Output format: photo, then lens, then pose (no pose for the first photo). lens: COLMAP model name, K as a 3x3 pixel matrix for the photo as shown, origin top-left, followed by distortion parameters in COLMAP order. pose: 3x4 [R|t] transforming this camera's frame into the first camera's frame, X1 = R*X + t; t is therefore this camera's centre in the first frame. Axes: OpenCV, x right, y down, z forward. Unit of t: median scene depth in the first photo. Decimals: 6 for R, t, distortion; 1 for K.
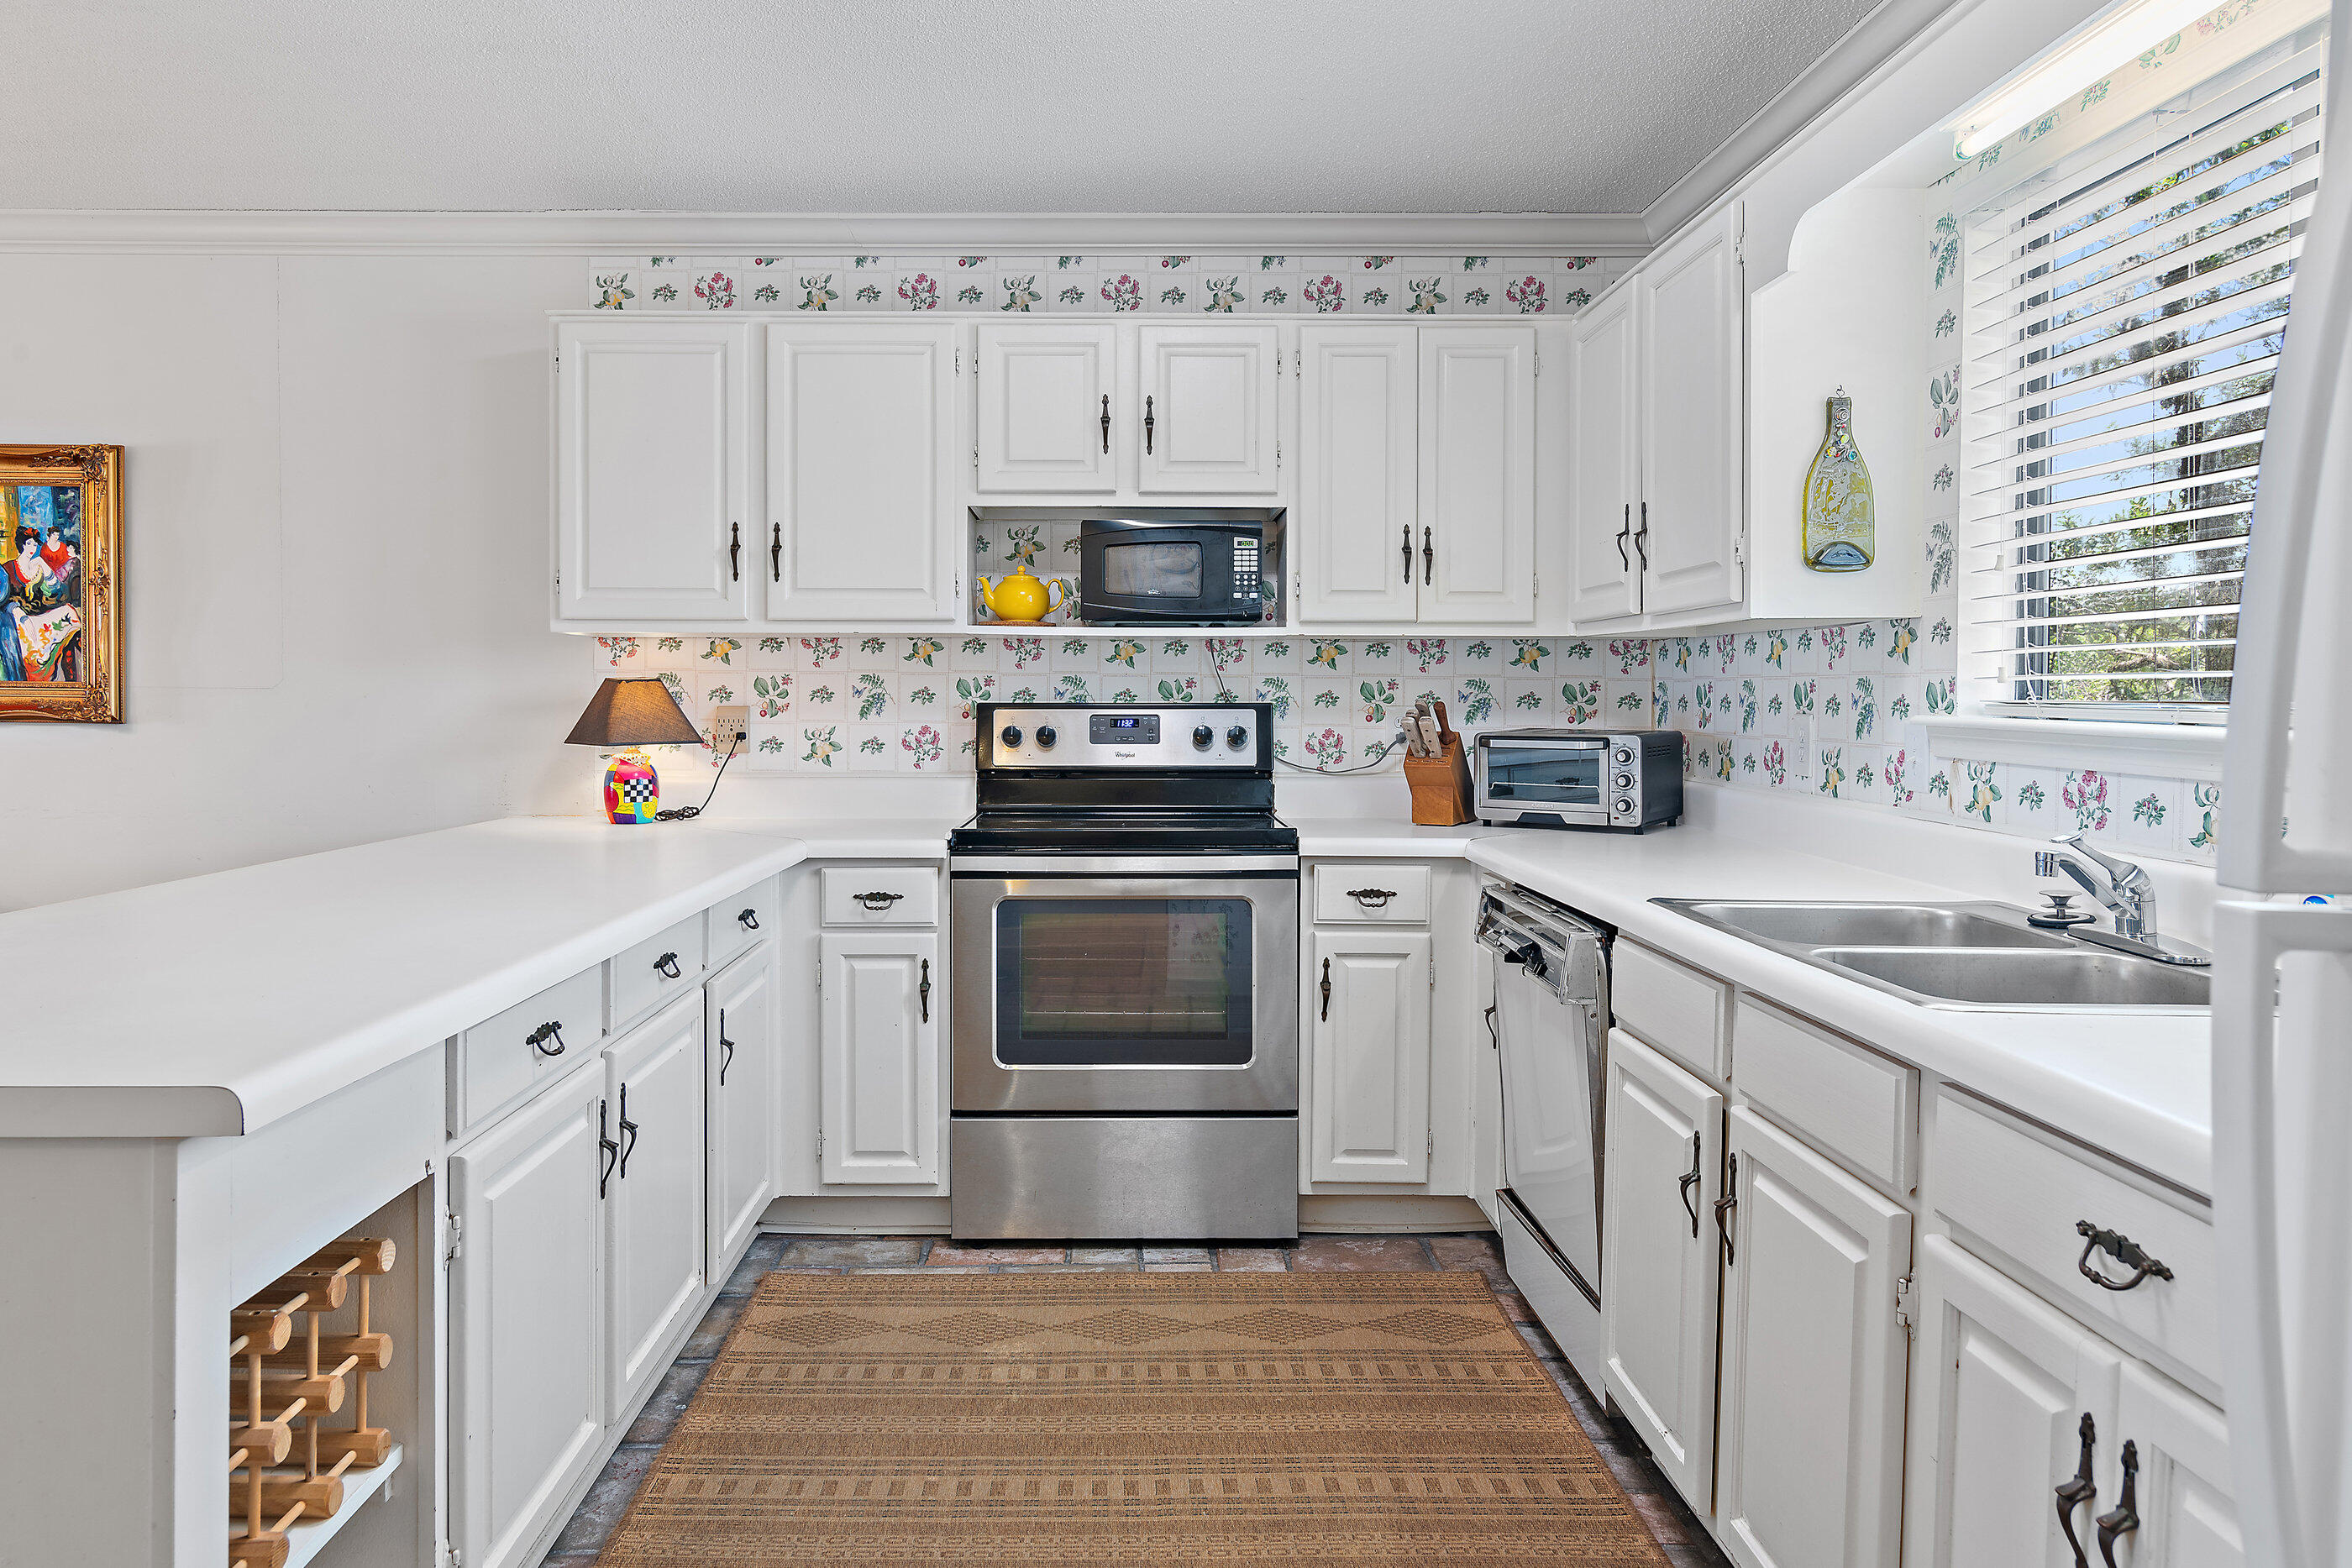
lens RADIAL K [[1535.0, 0, 1115.5], [0, 1535.0, 724.0], [0, 0, 1]] dist [0.002450, -0.001786]
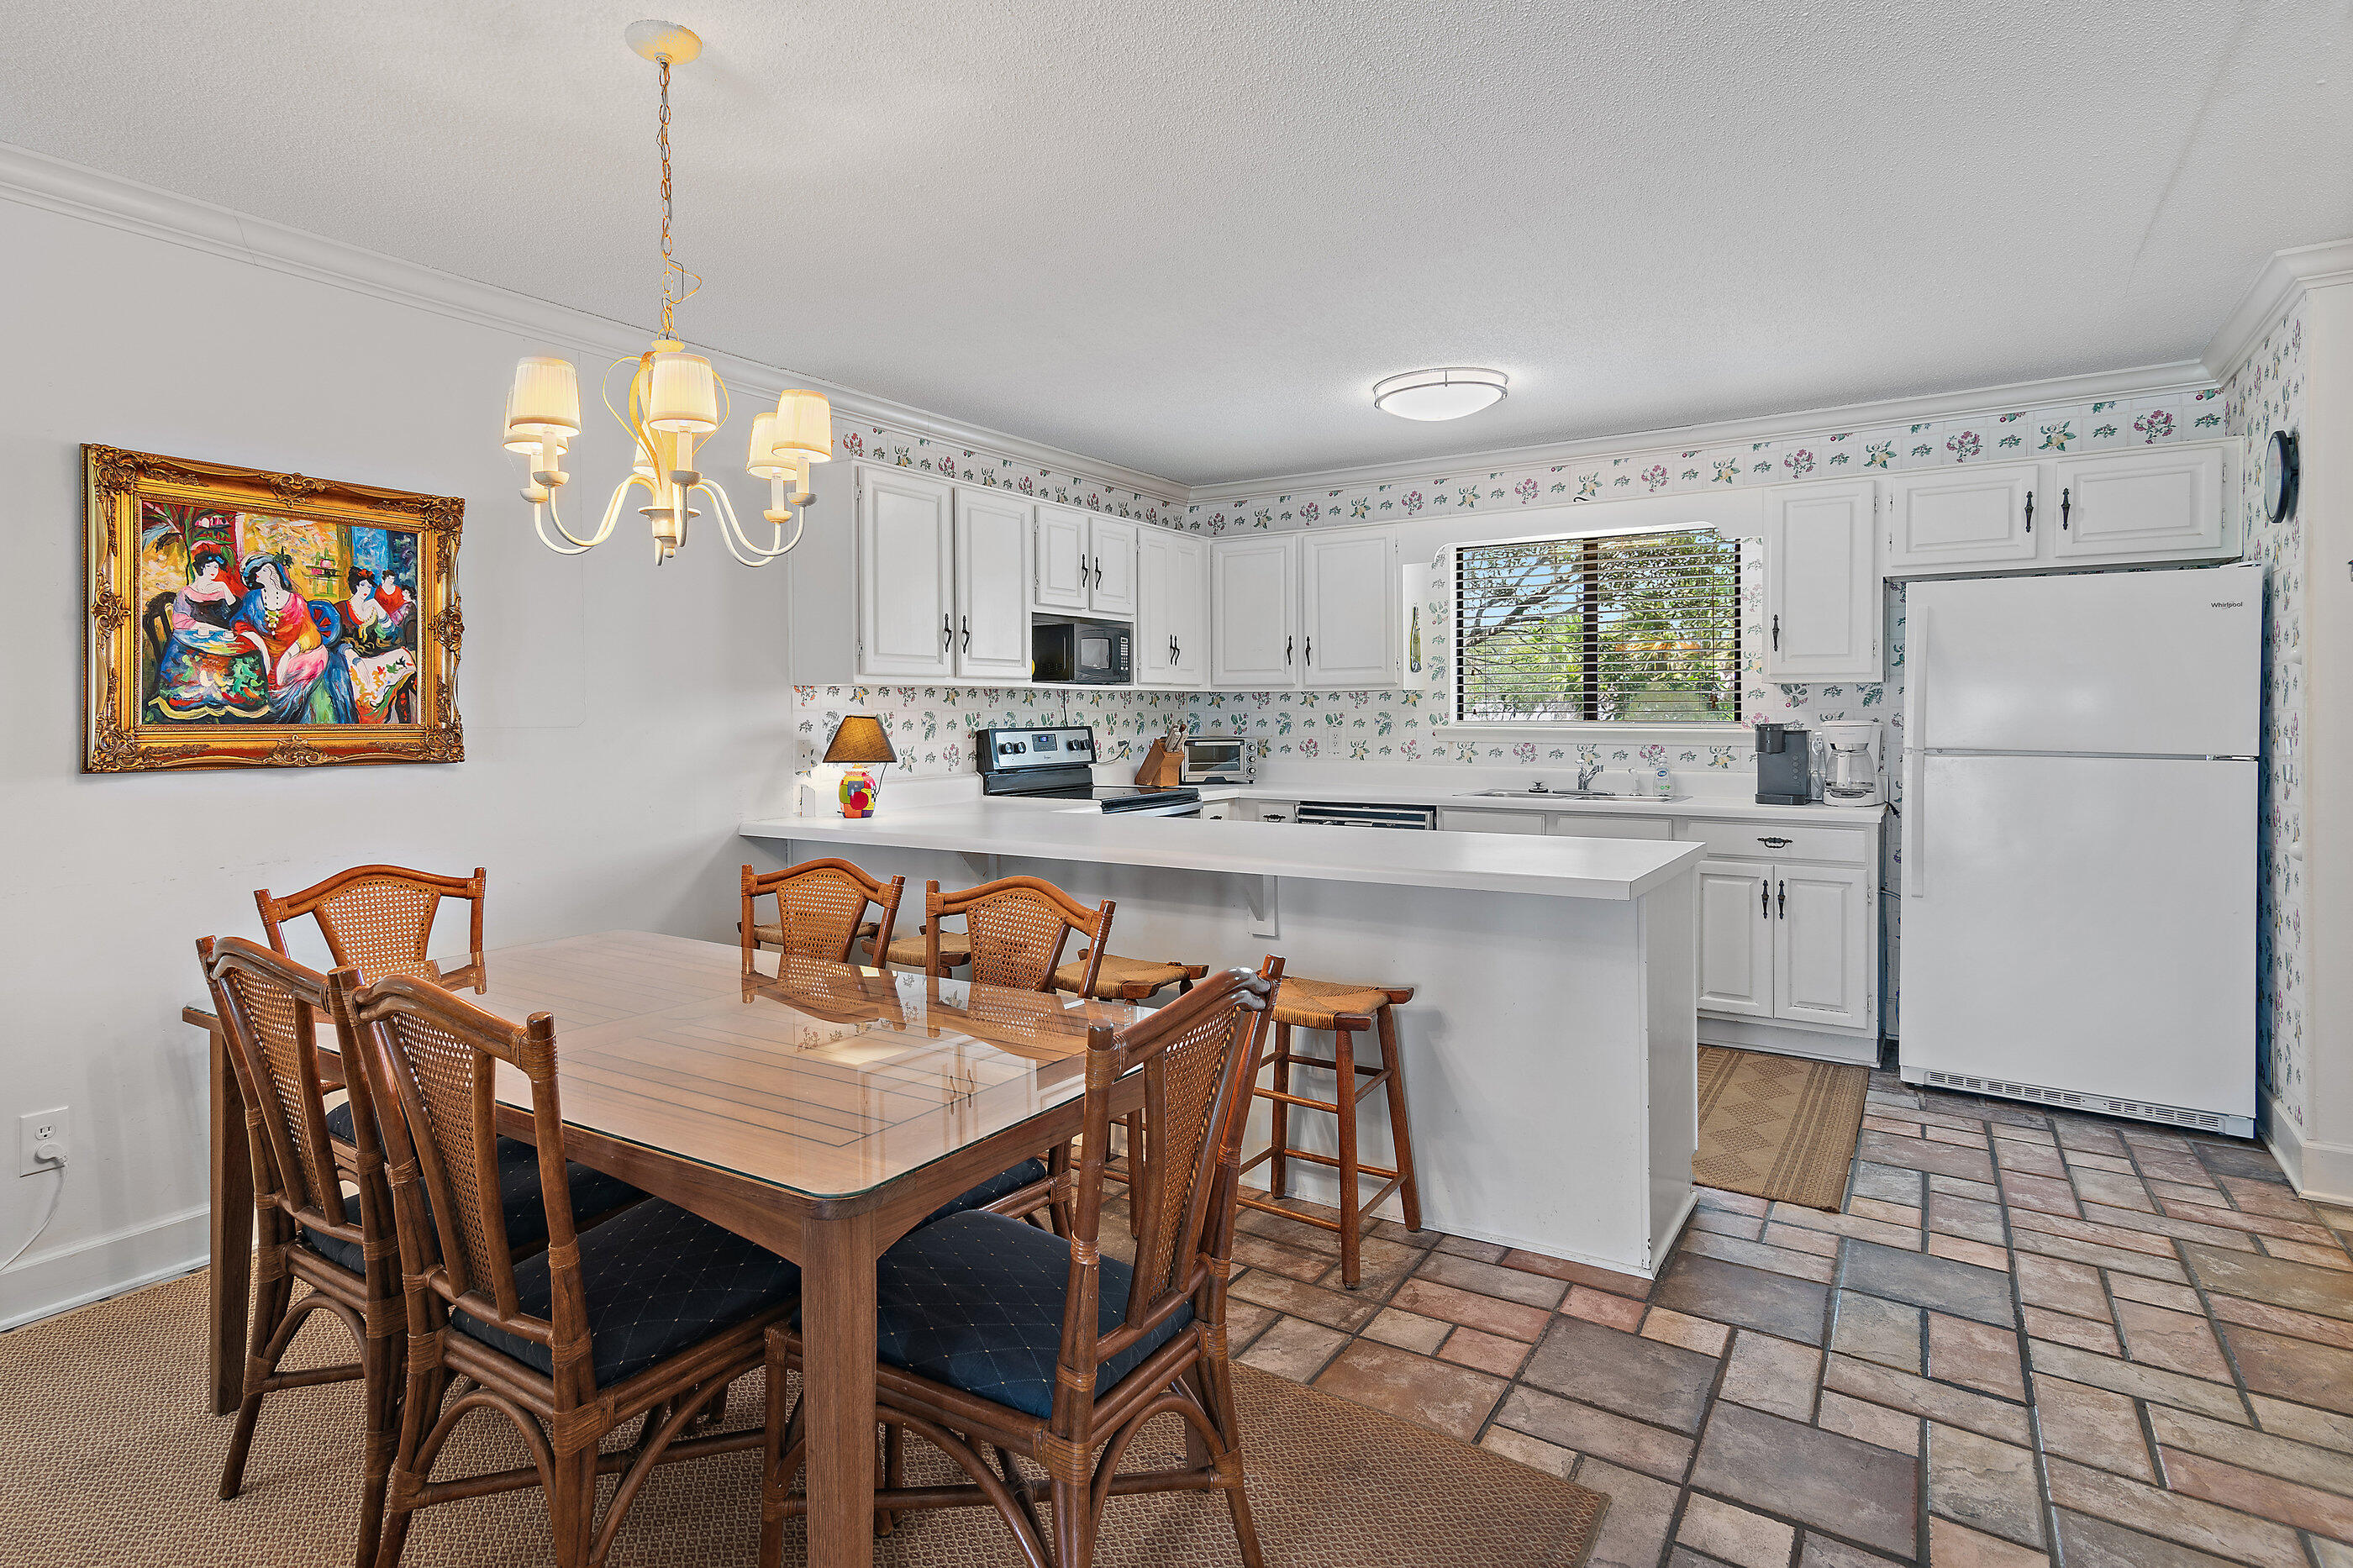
lens RADIAL K [[1235.3, 0, 1057.5], [0, 1235.3, 734.9], [0, 0, 1]] dist [0.002506, 0.001156]
pose [[0.586617, -0.021529, 0.809578, -1.092629], [0.023274, 0.999682, 0.009720, -0.018100], [-0.809530, 0.013141, 0.586932, 0.170556]]
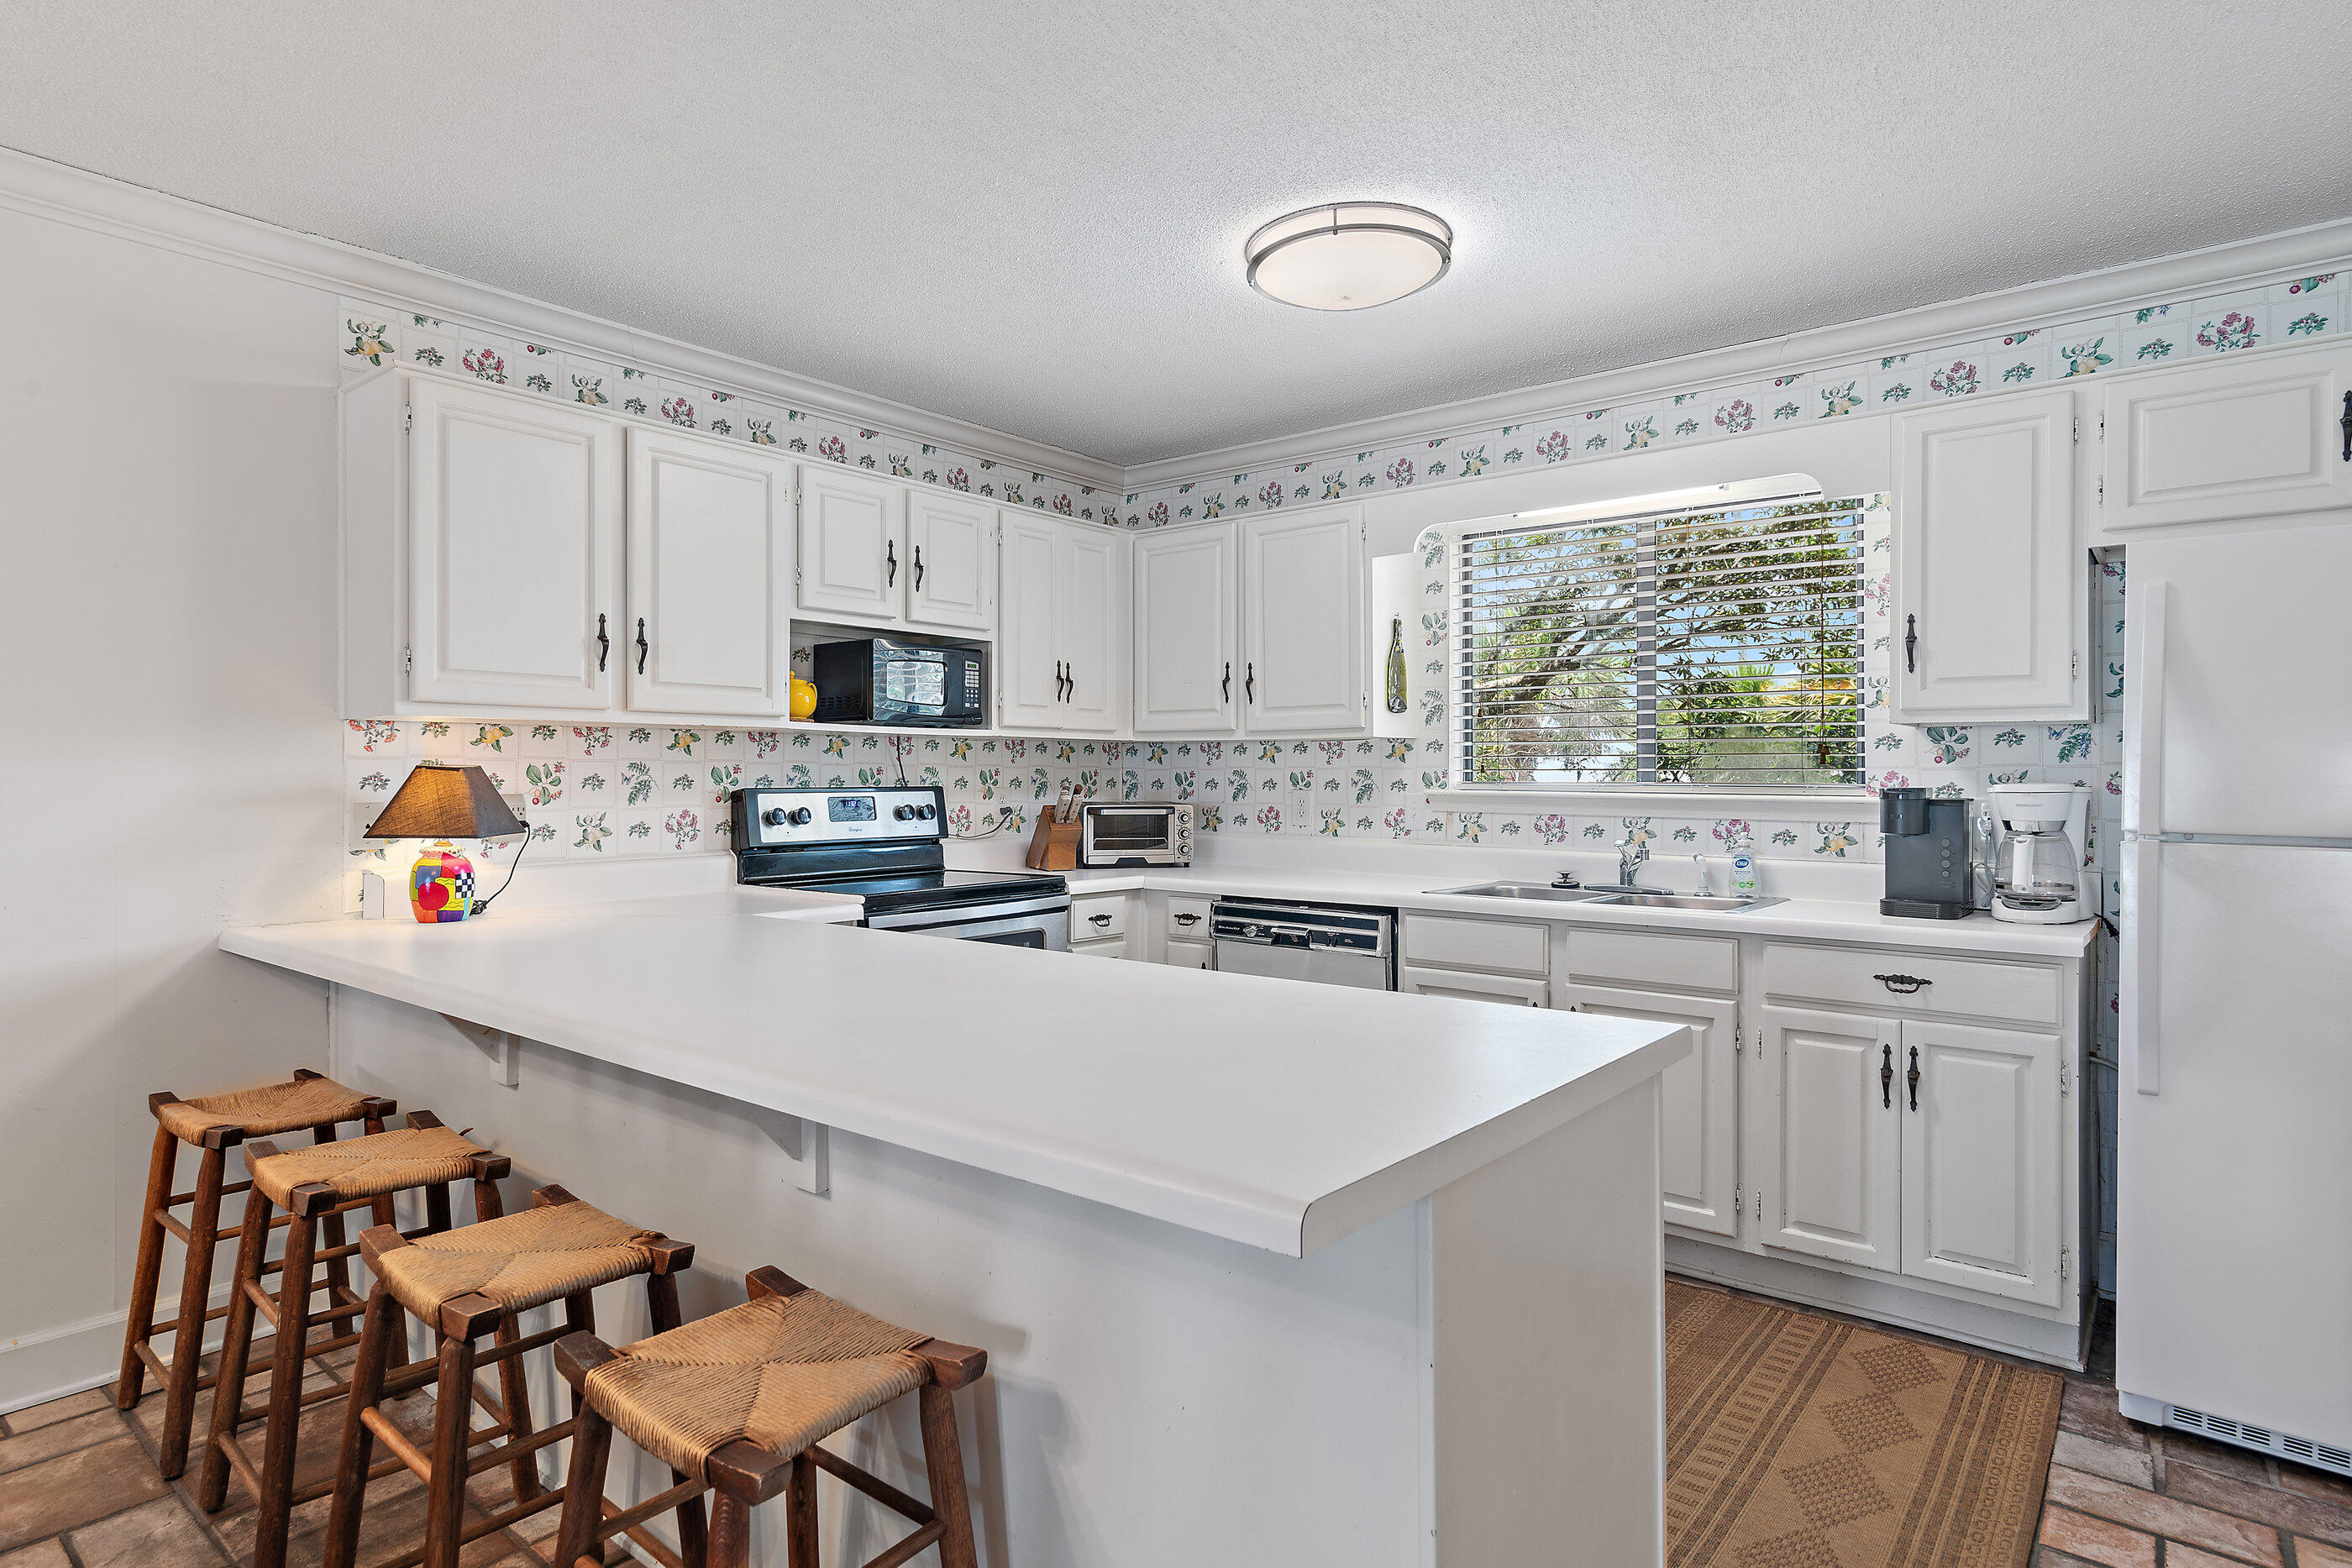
lens RADIAL K [[1259.9, 0, 1135.2], [0, 1259.9, 779.6], [0, 0, 1]] dist [0.000350, -0.000834]
pose [[0.646053, -0.005125, 0.763275, -0.605670], [0.016655, 0.999834, -0.007384, -0.008499], [-0.763111, 0.017483, 0.646031, 0.175806]]
